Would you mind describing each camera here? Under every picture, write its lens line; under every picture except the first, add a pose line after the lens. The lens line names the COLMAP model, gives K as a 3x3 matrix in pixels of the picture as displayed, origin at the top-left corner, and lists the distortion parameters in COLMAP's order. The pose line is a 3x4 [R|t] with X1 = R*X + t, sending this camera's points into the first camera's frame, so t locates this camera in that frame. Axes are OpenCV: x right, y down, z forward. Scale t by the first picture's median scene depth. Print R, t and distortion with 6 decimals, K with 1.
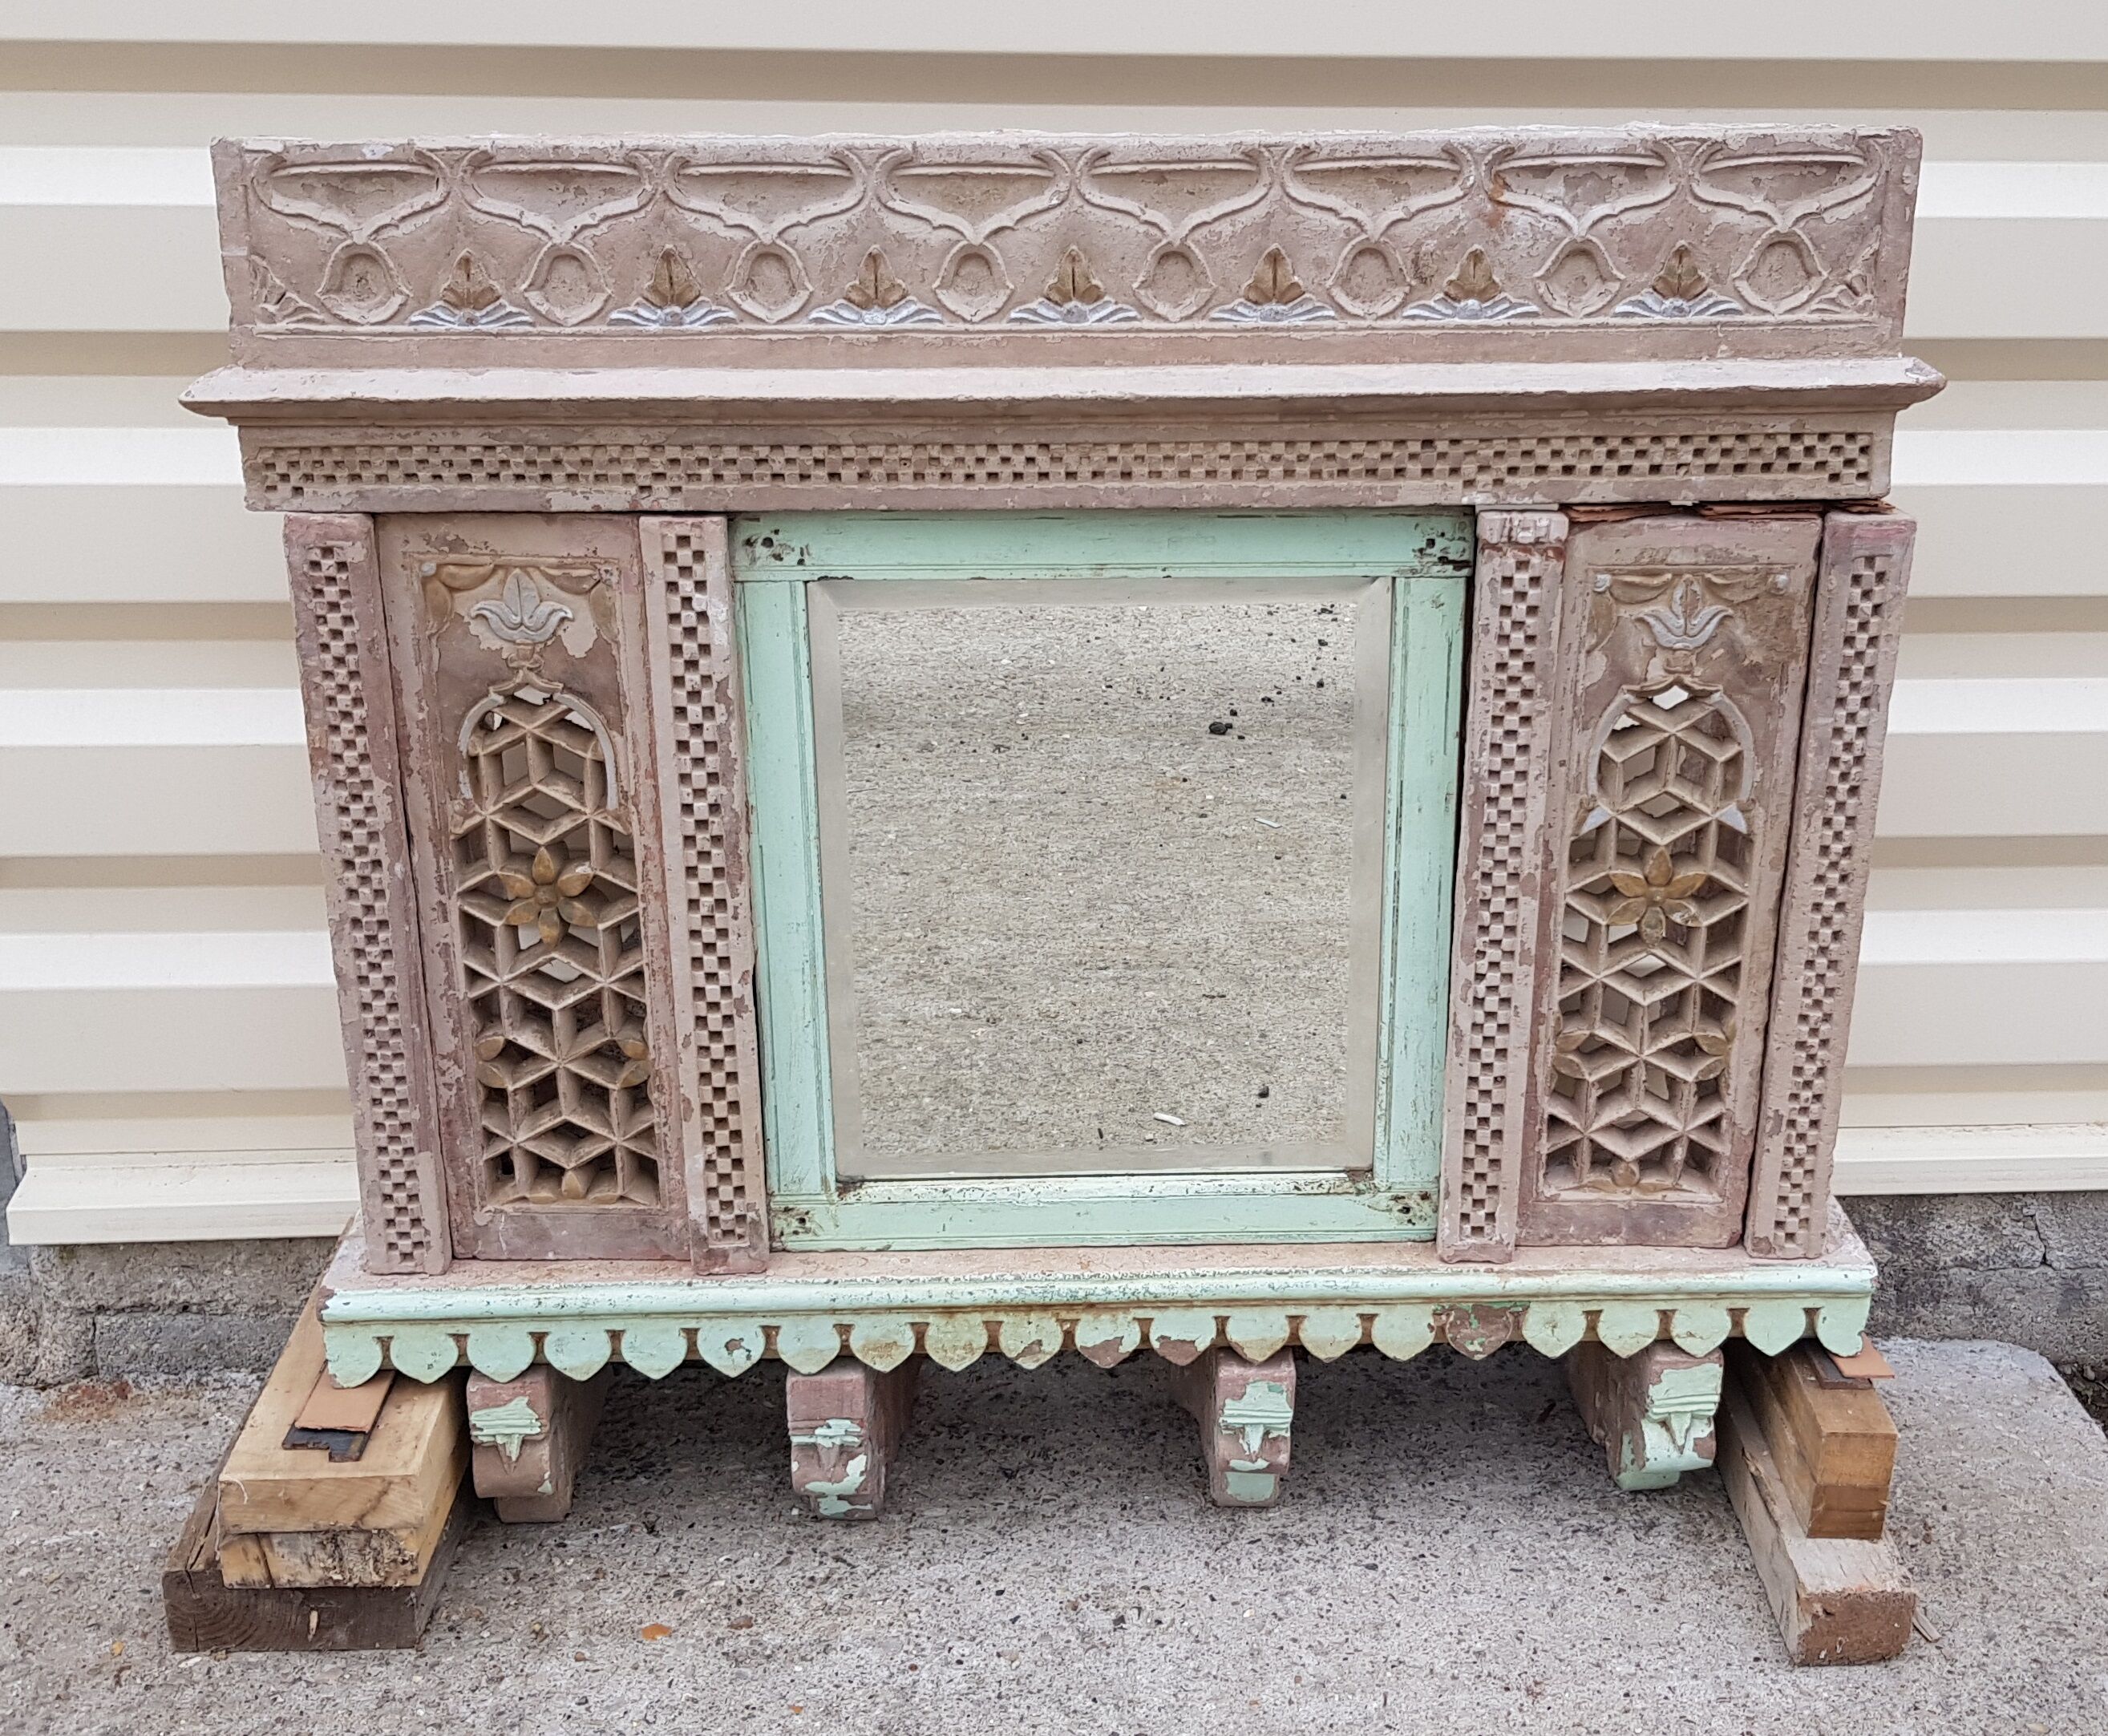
lens RADIAL K [[2499.3, 0, 1156.3], [0, 2499.3, 859.6], [0, 0, 1]] dist [0.140433, -0.364341]
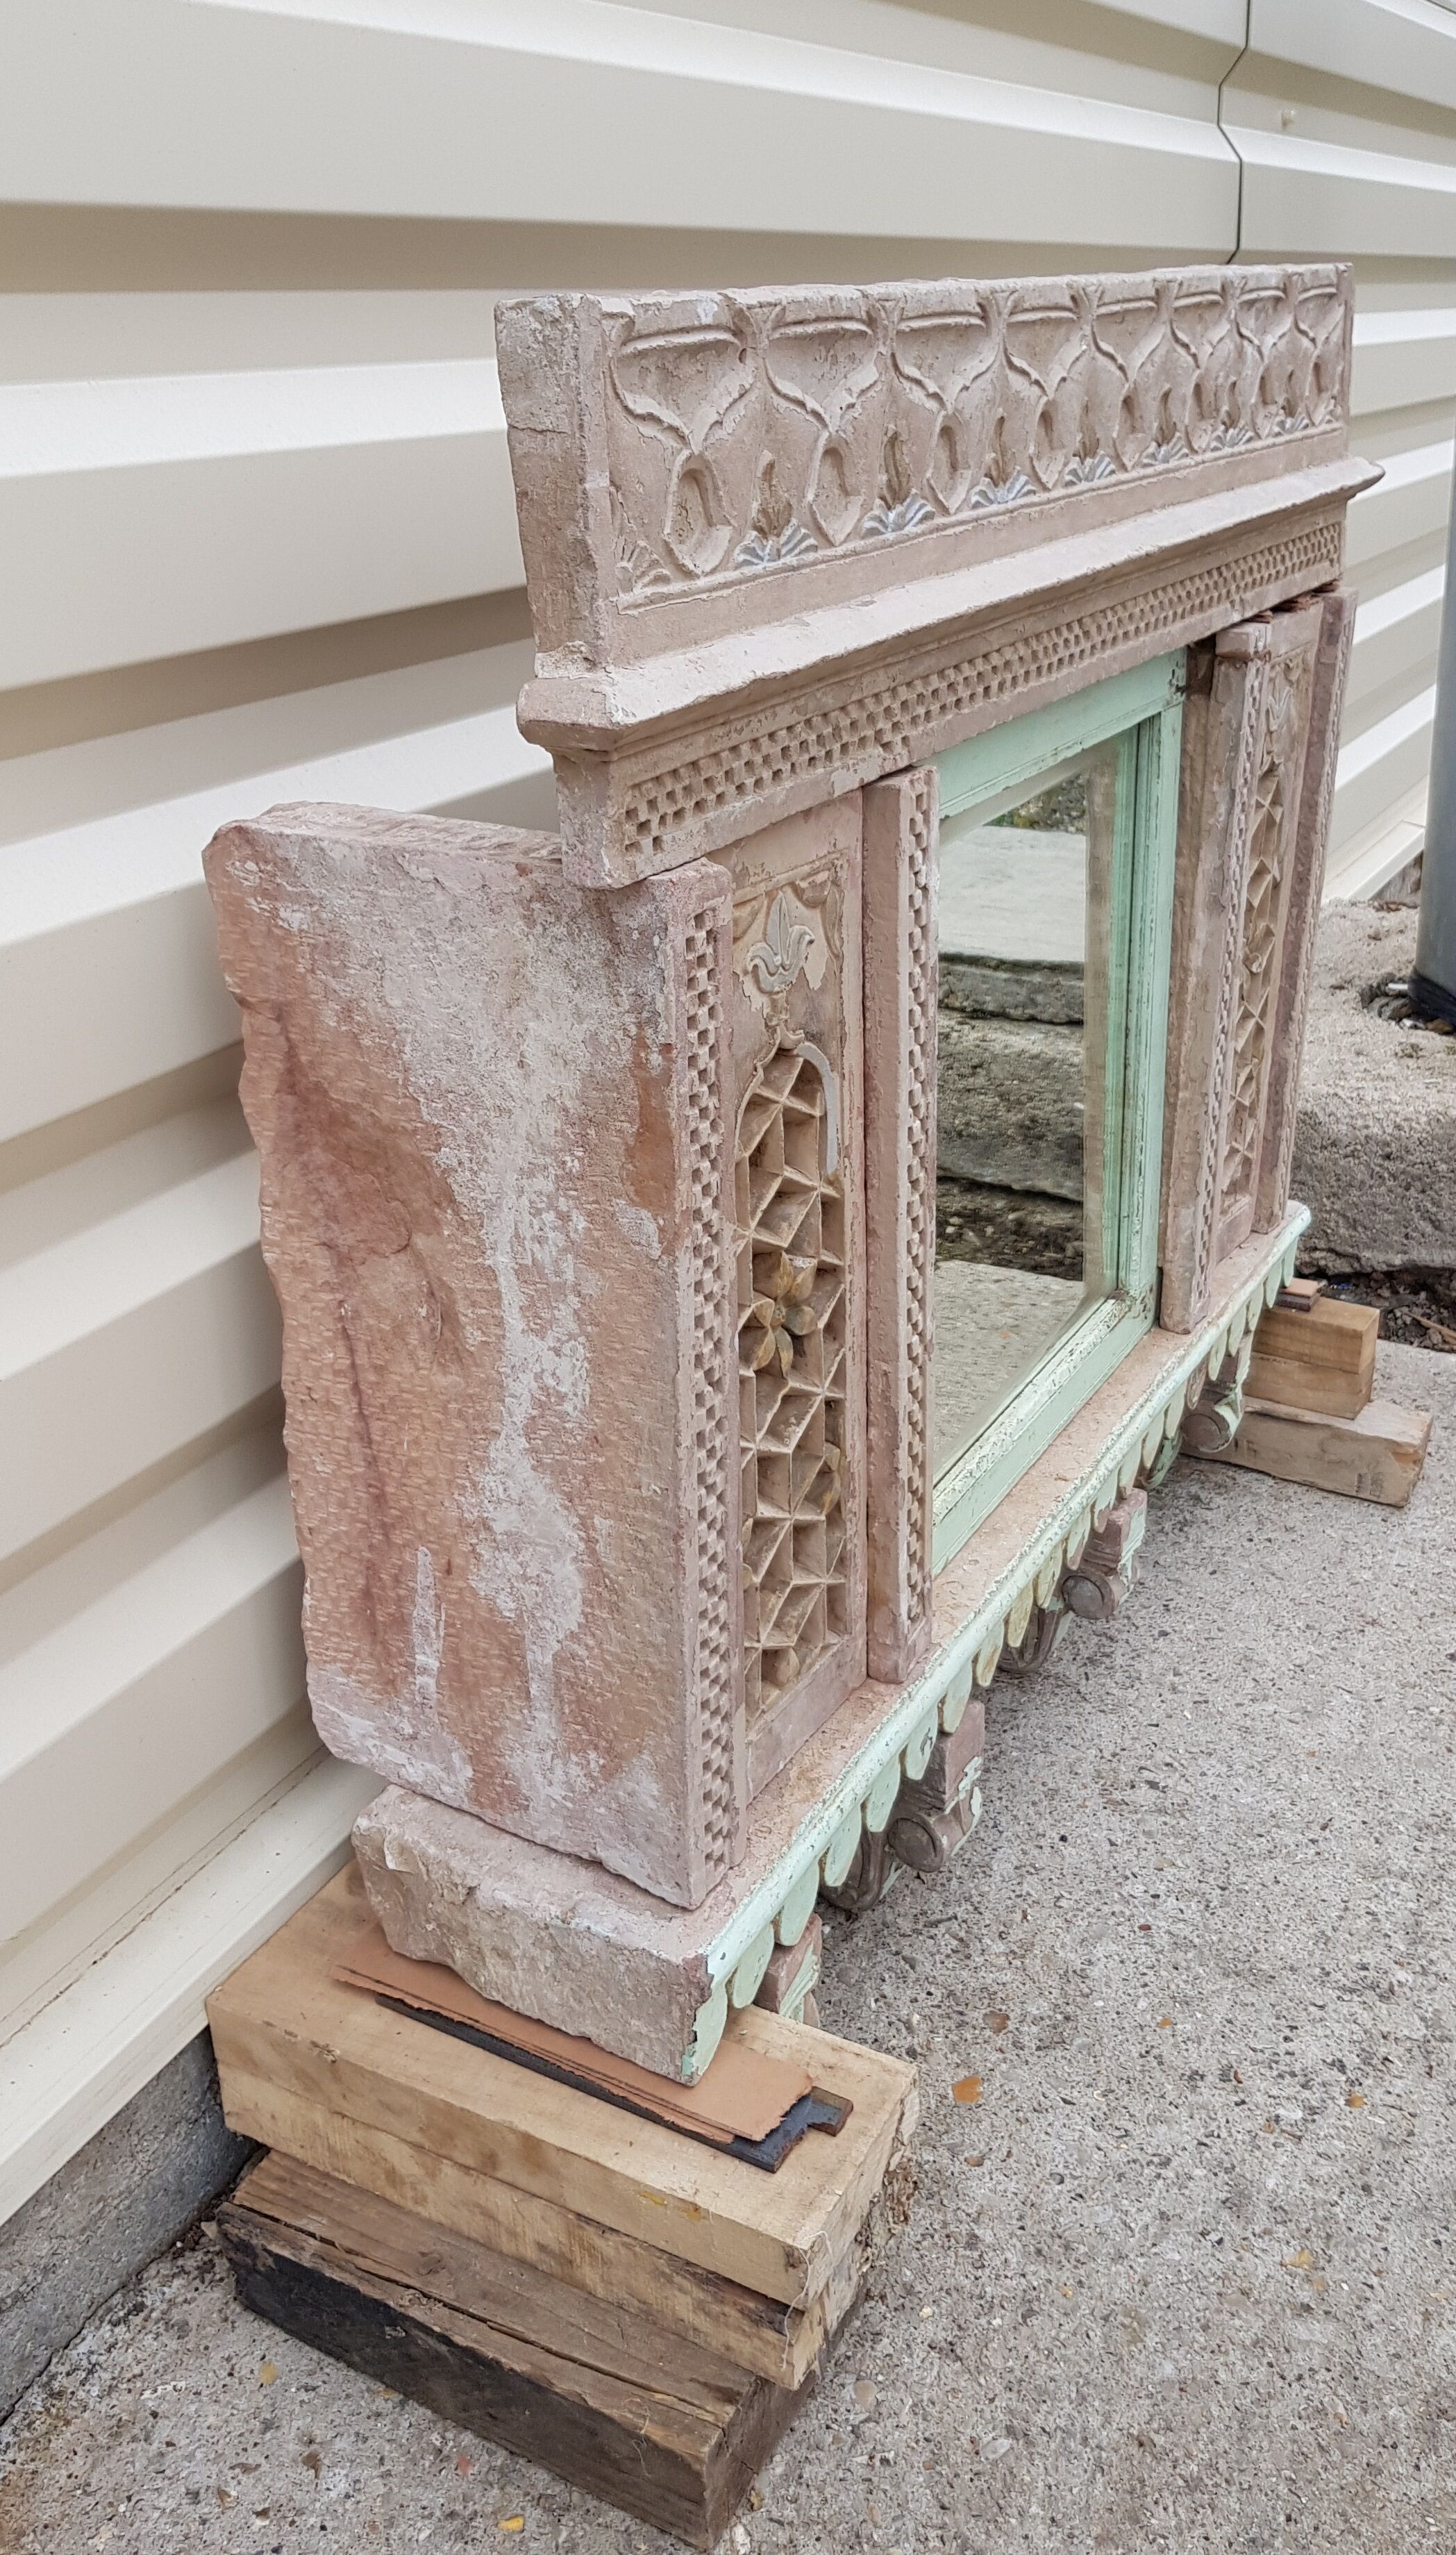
lens RADIAL K [[2185.8, 0, 776.2], [0, 2185.8, 1199.9], [0, 0, 1]] dist [0.111194, -0.237184]
pose [[0.511797, -0.341715, 0.788223, -0.801855], [0.316275, 0.927998, 0.196952, -0.159331], [-0.798771, 0.148495, 0.583022, 0.634756]]
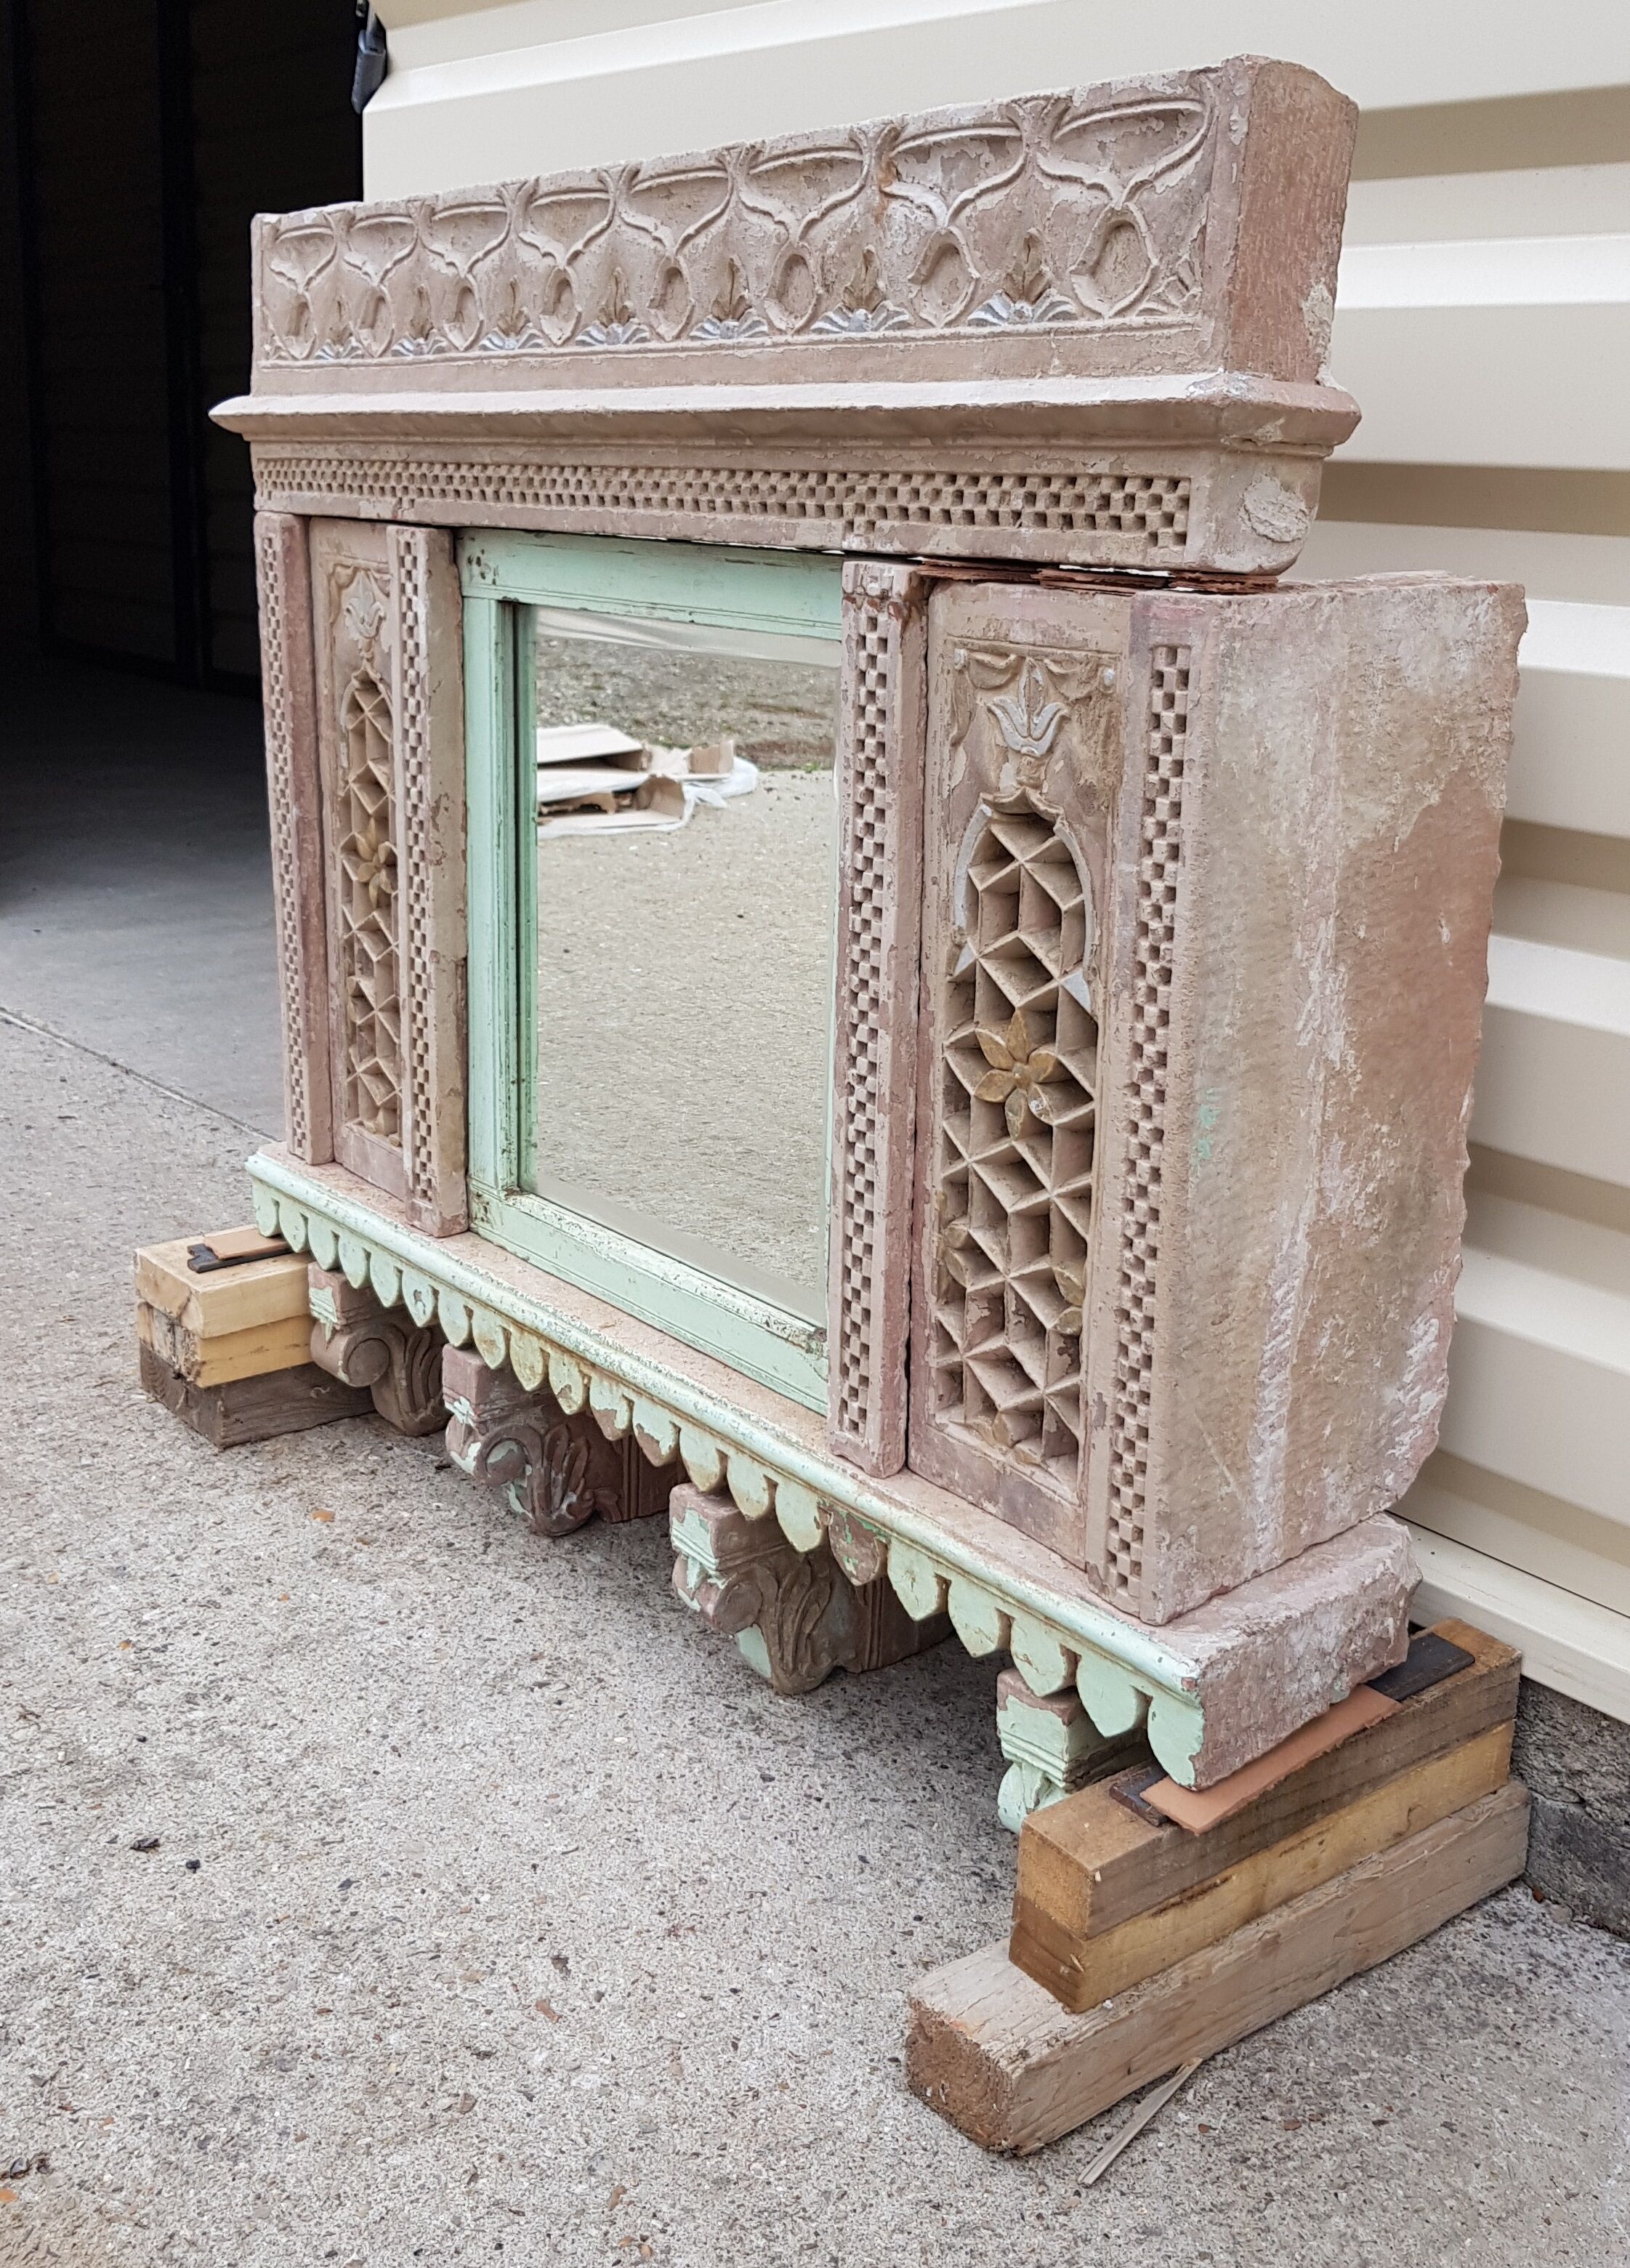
lens RADIAL K [[2250.8, 0, 807.1], [0, 2250.8, 1093.2], [0, 0, 1]] dist [0.108986, -0.257111]
pose [[0.599390, 0.227825, -0.767351, 0.761894], [-0.299992, 0.952707, 0.048528, 0.005800], [0.742116, 0.201112, 0.639389, 0.516146]]
